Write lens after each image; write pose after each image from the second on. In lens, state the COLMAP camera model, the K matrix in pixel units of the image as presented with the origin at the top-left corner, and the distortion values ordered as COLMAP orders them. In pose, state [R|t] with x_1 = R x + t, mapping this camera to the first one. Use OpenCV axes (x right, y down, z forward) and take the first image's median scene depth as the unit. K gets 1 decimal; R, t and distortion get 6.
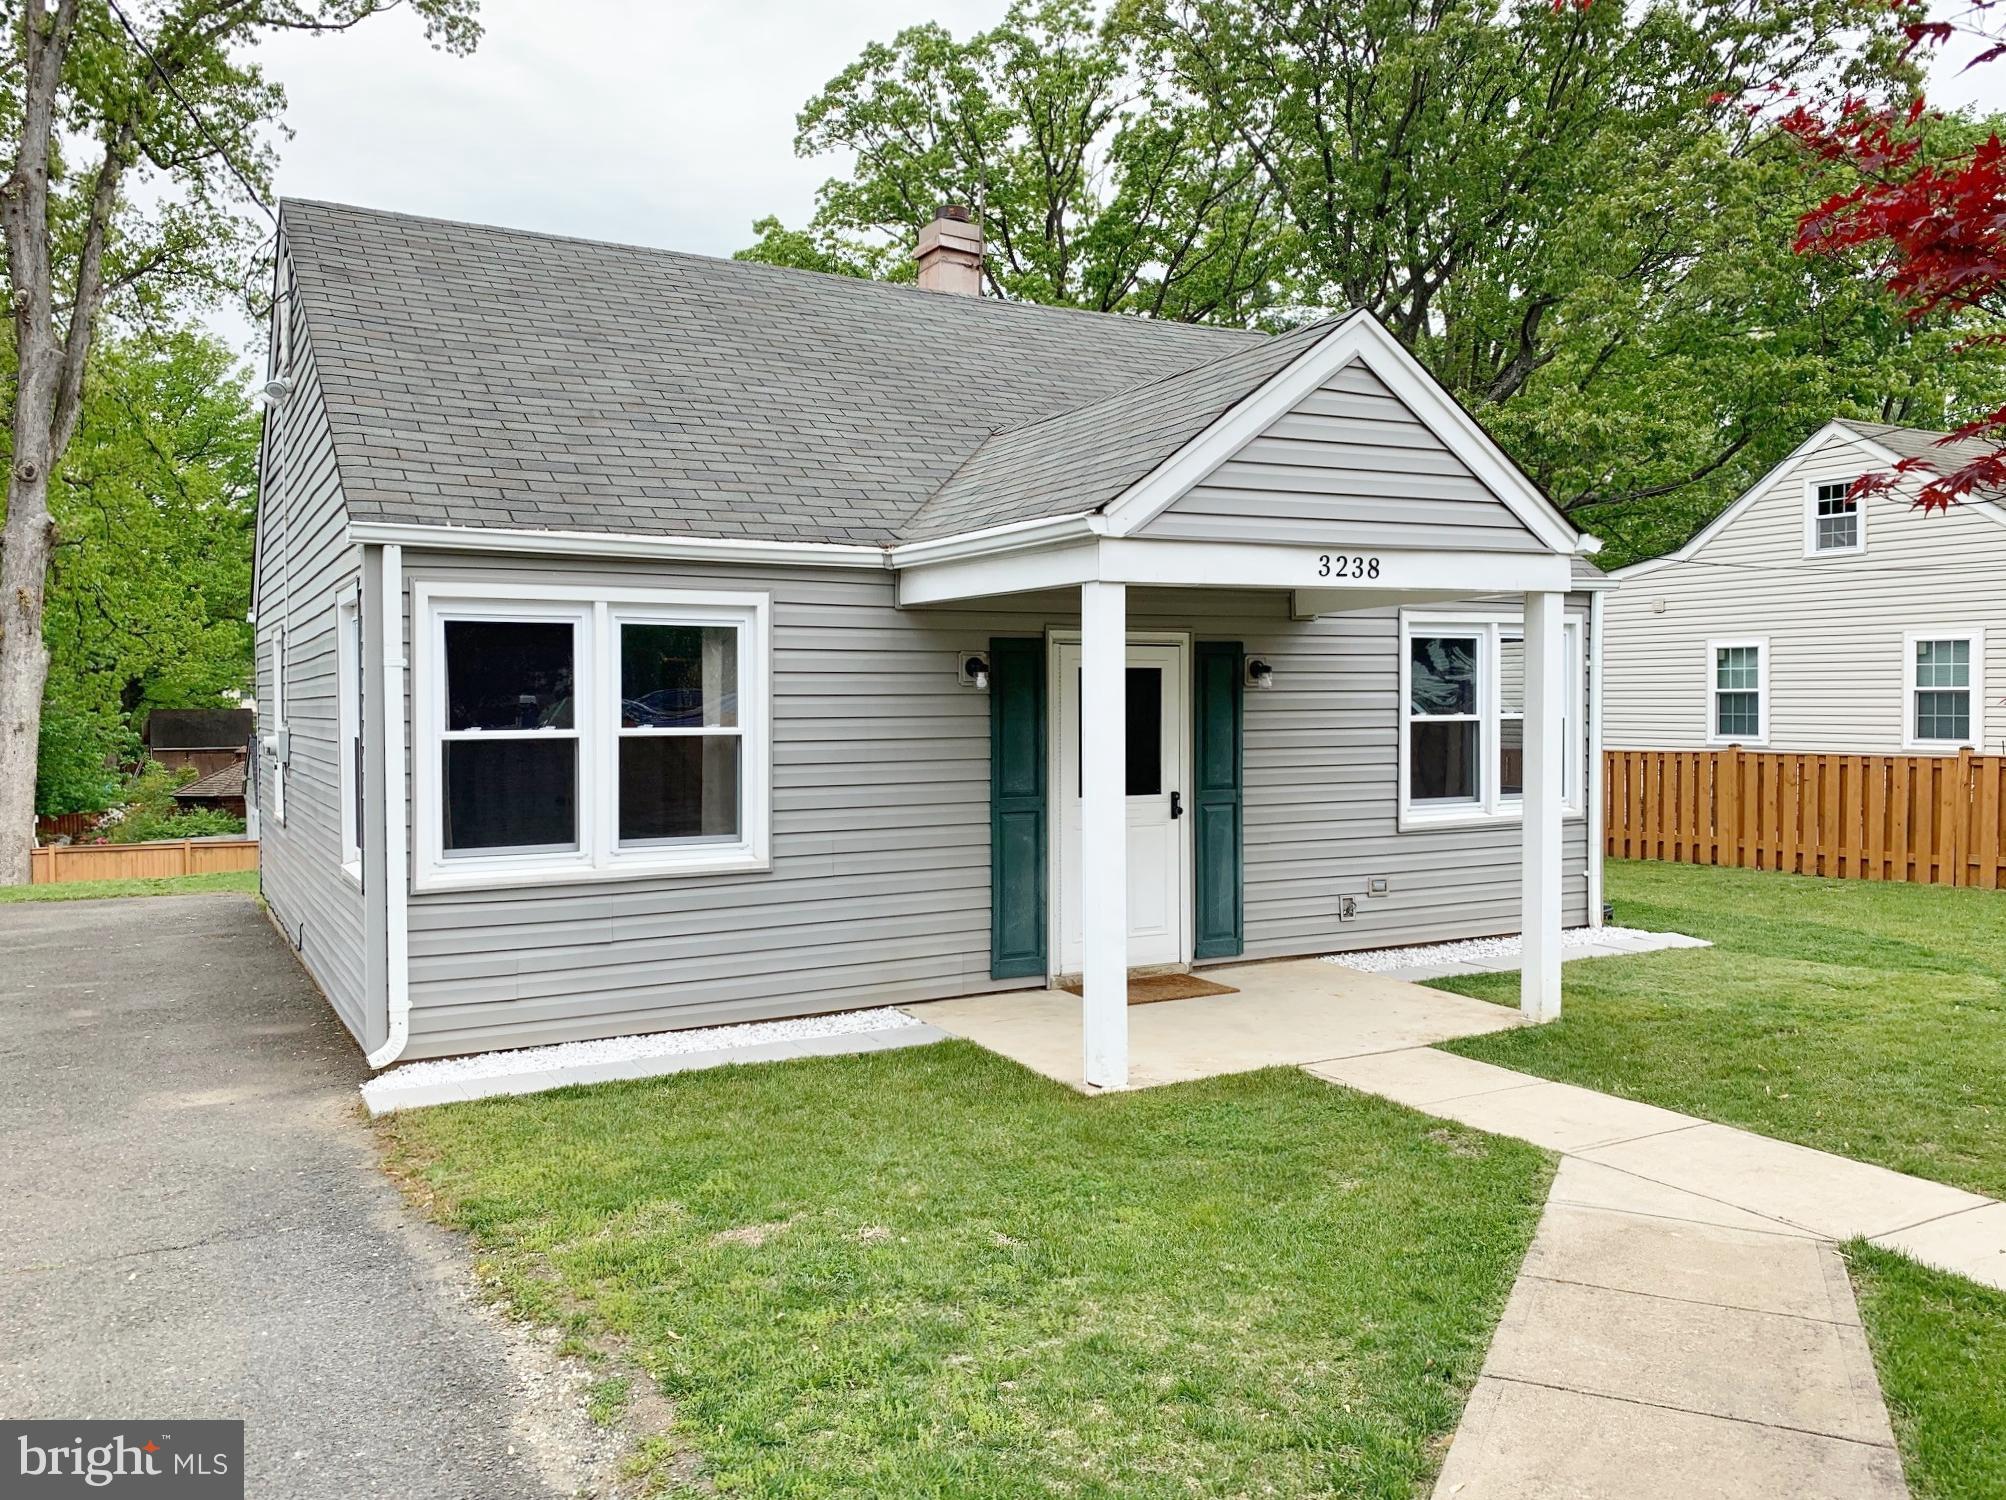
lens RADIAL K [[1554.8, 0, 1007.7], [0, 1554.8, 725.5], [0, 0, 1]] dist [0.034871, -0.027122]
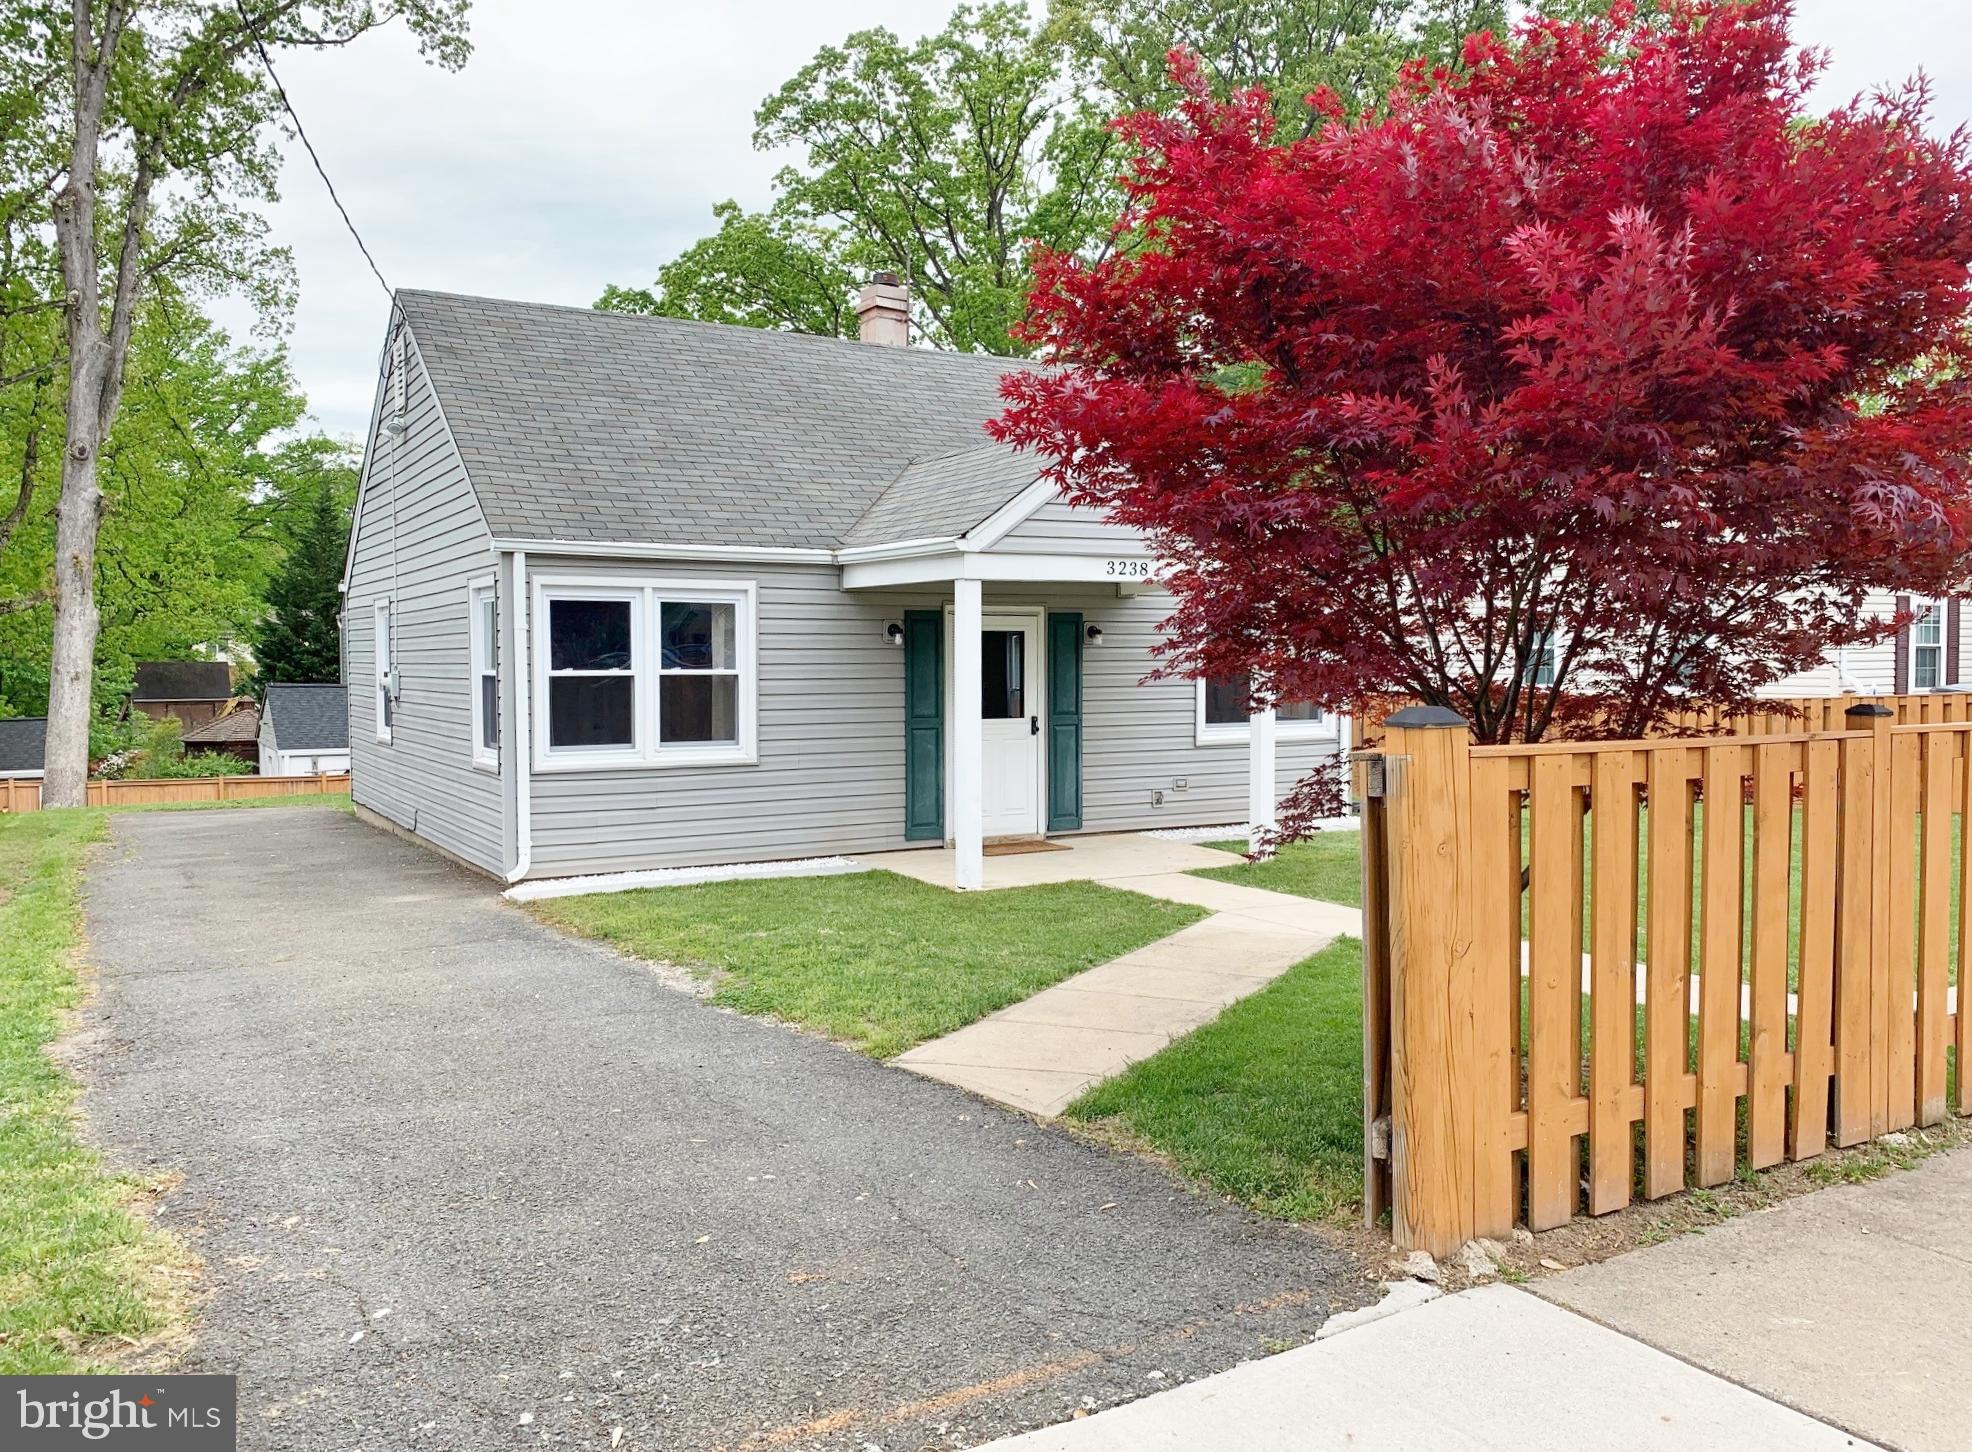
lens RADIAL K [[1564.1, 0, 1014.6], [0, 1564.1, 733.2], [0, 0, 1]] dist [0.027120, -0.021424]
pose [[0.999466, 0.001299, 0.032661, 0.040870], [-0.002359, 0.999470, 0.032455, 0.010862], [-0.032601, -0.032515, 0.998939, -0.451513]]
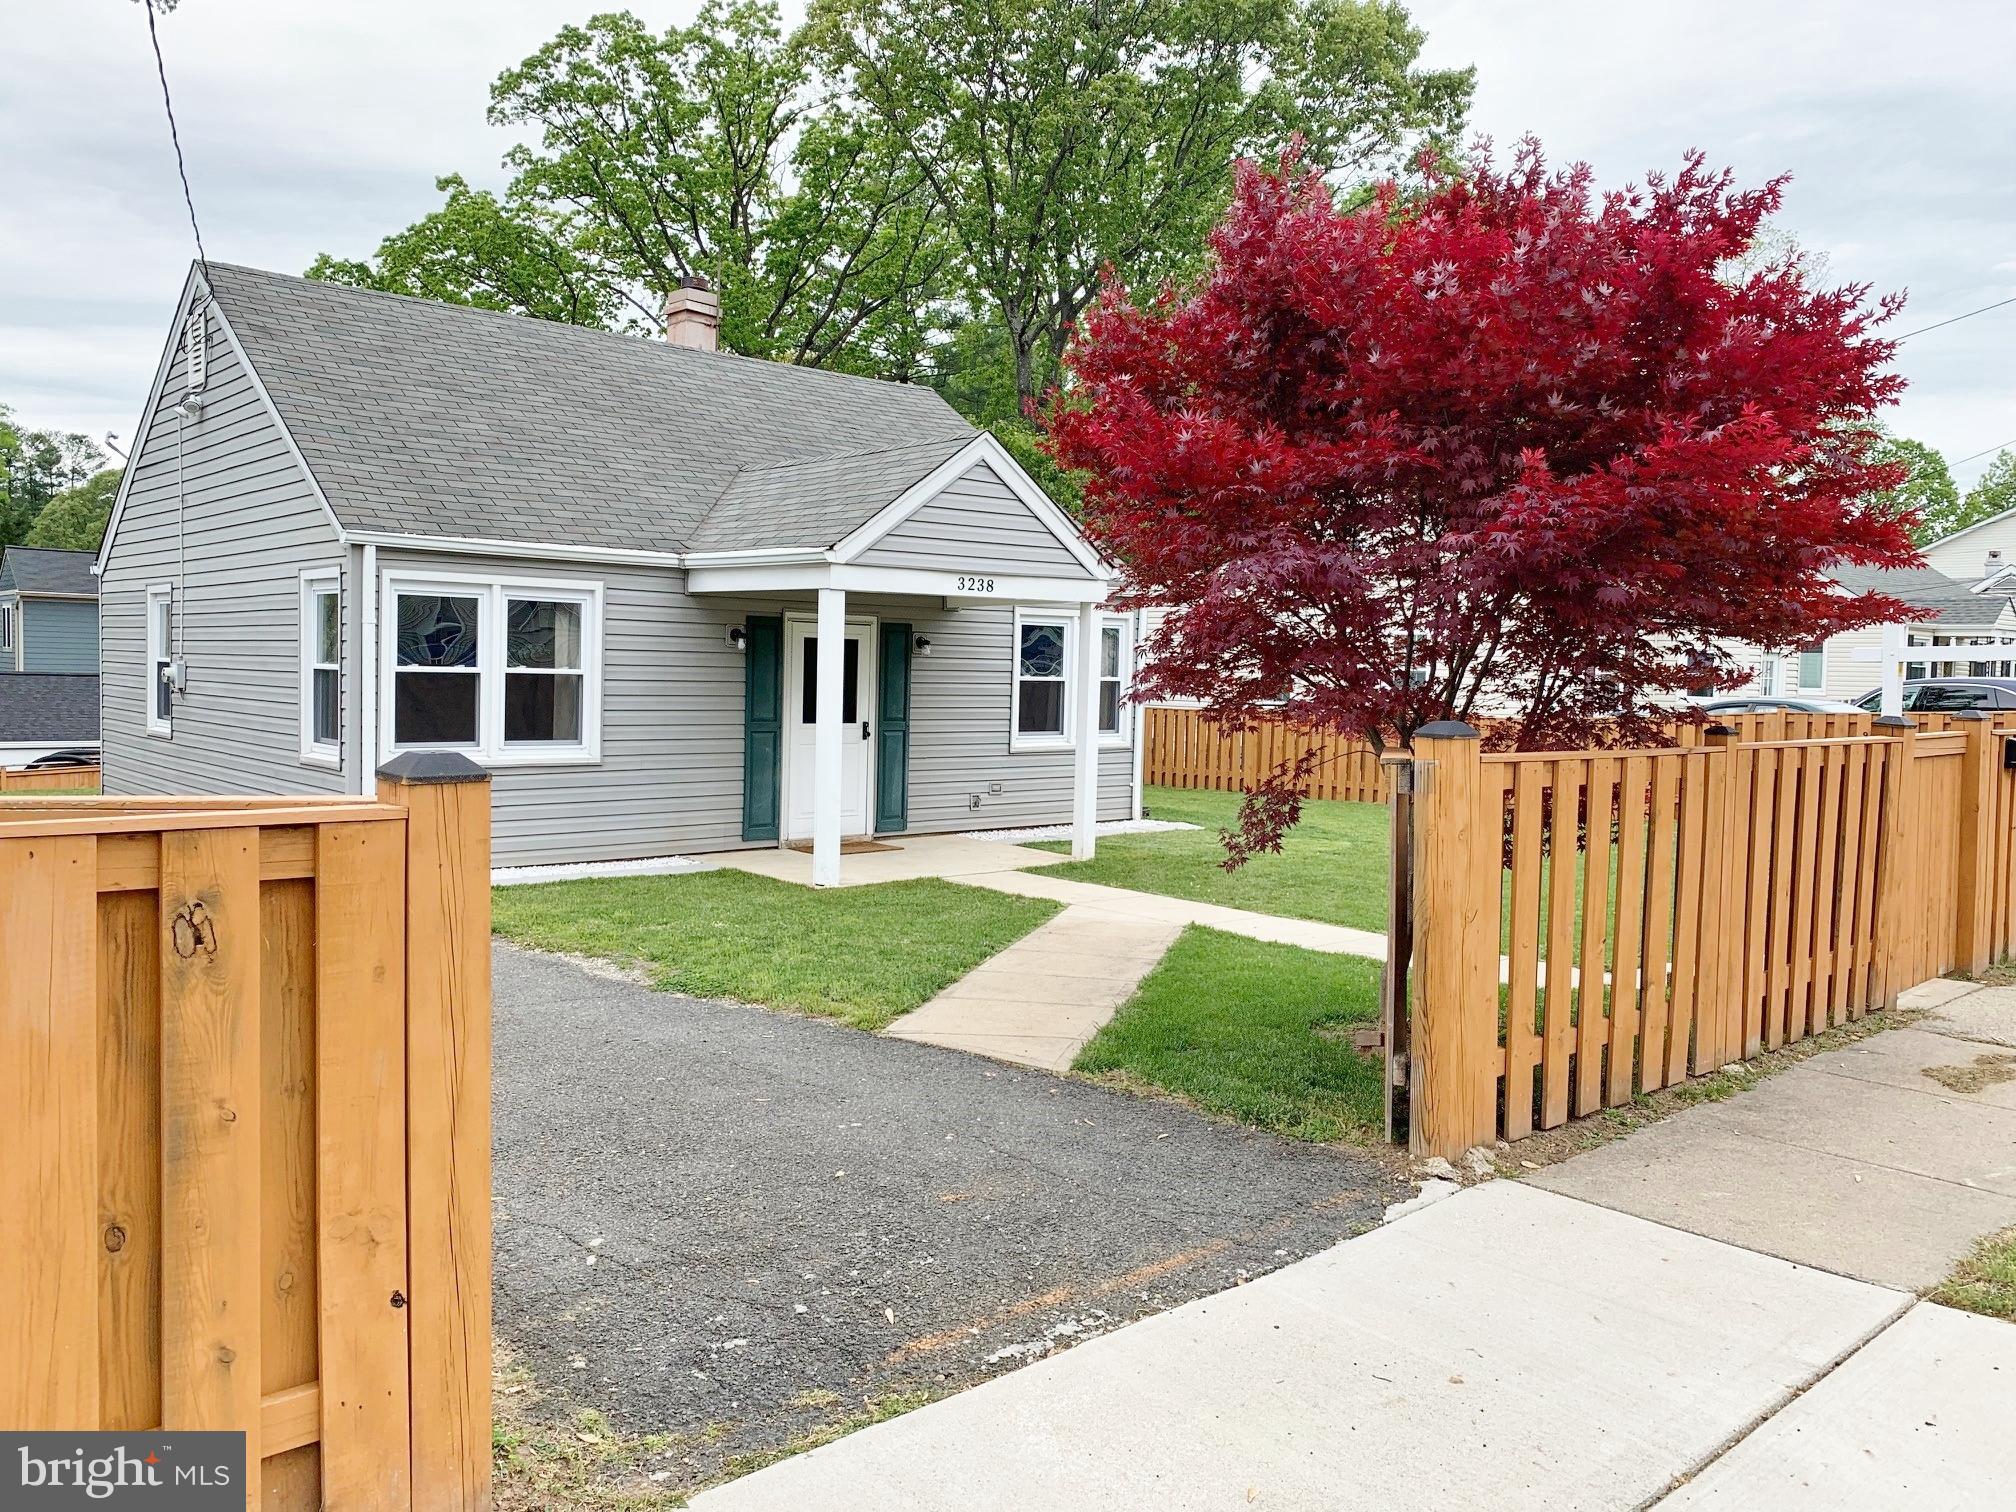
lens RADIAL K [[1562.6, 0, 1040.4], [0, 1562.6, 751.9], [0, 0, 1]] dist [0.034871, -0.027122]
pose [[0.971891, 0.016295, 0.234868, -0.081347], [-0.025582, 0.999004, 0.036550, 0.011714], [-0.234039, -0.041531, 0.971340, -0.507905]]
